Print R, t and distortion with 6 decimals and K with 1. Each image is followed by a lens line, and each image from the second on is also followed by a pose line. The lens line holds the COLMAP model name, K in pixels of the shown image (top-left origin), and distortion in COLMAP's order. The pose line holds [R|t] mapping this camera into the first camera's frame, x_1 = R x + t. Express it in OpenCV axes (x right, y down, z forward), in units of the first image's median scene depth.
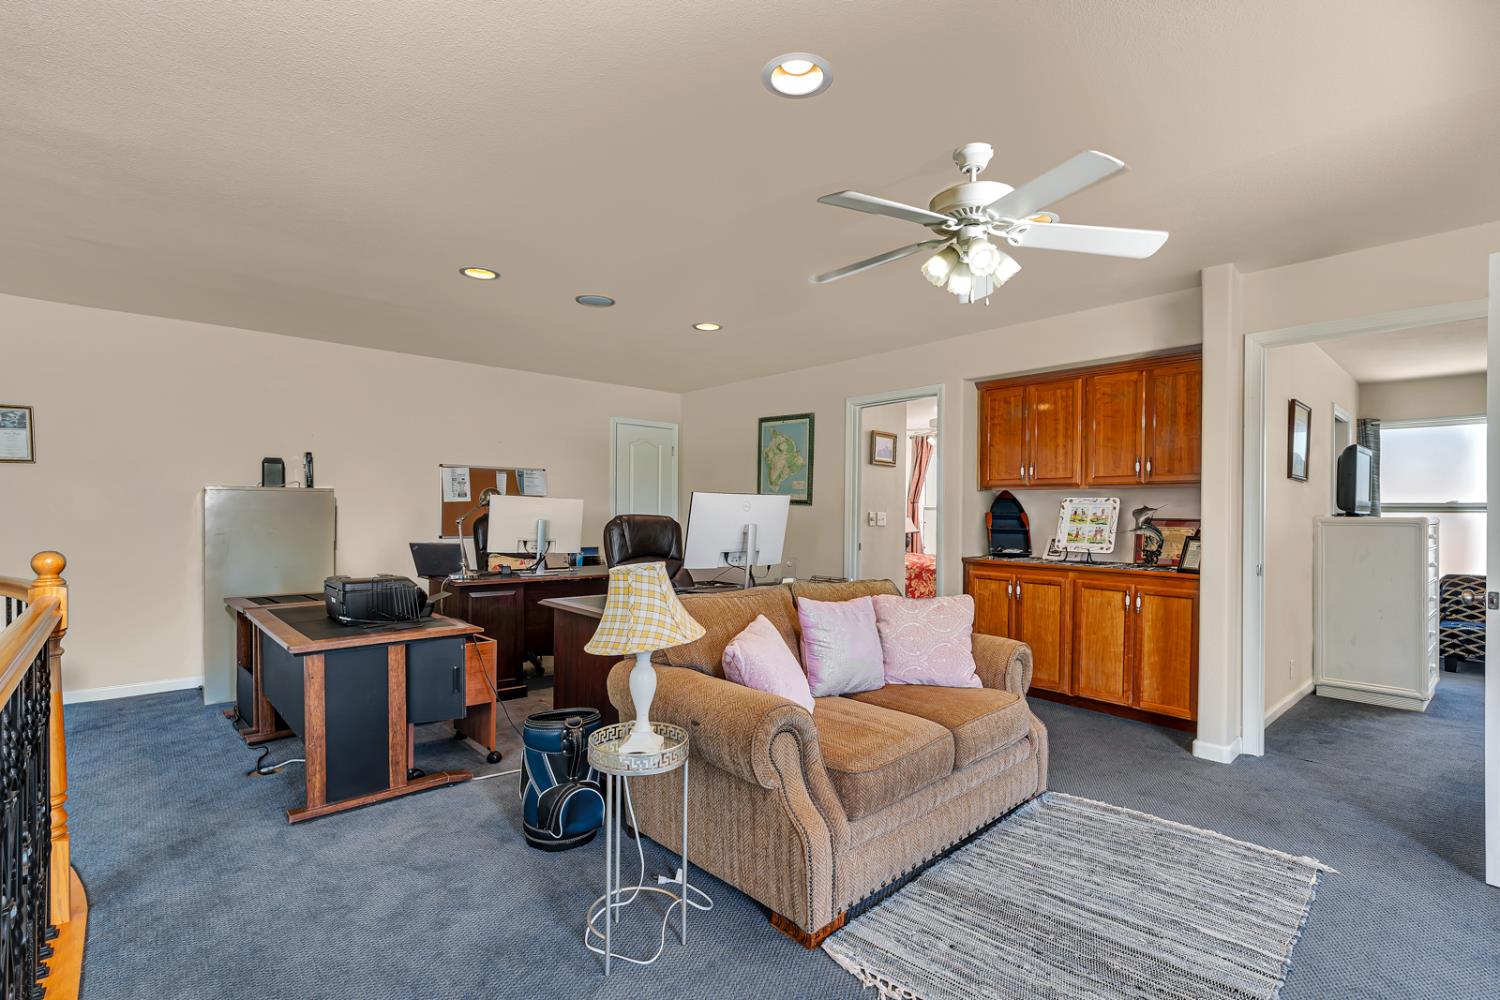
lens RADIAL K [[678.2, 0, 706.4], [0, 678.2, 518.4], [0, 0, 1]] dist [-0.016846, -0.000019]
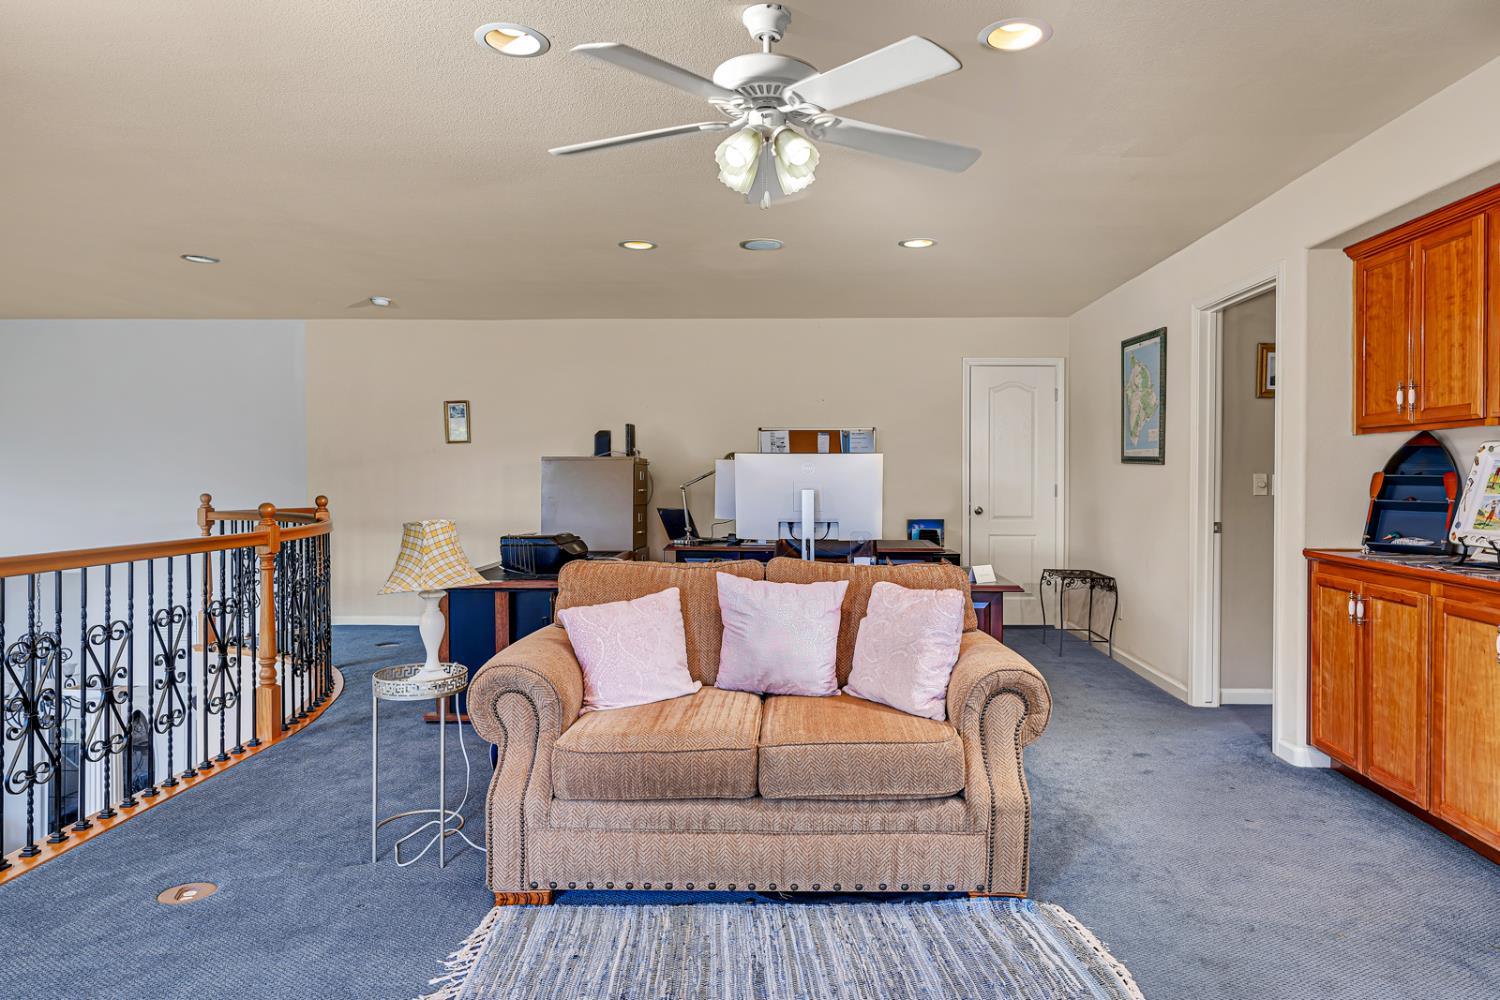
lens RADIAL K [[850.2, 0, 751.7], [0, 850.2, 481.5], [0, 0, 1]] dist [0.000863, -0.000077]
pose [[0.745360, -0.002460, -0.666658, 0.558904], [-0.002338, 0.999977, -0.006303, 0.004780], [0.666658, 0.006257, 0.745337, 0.133054]]
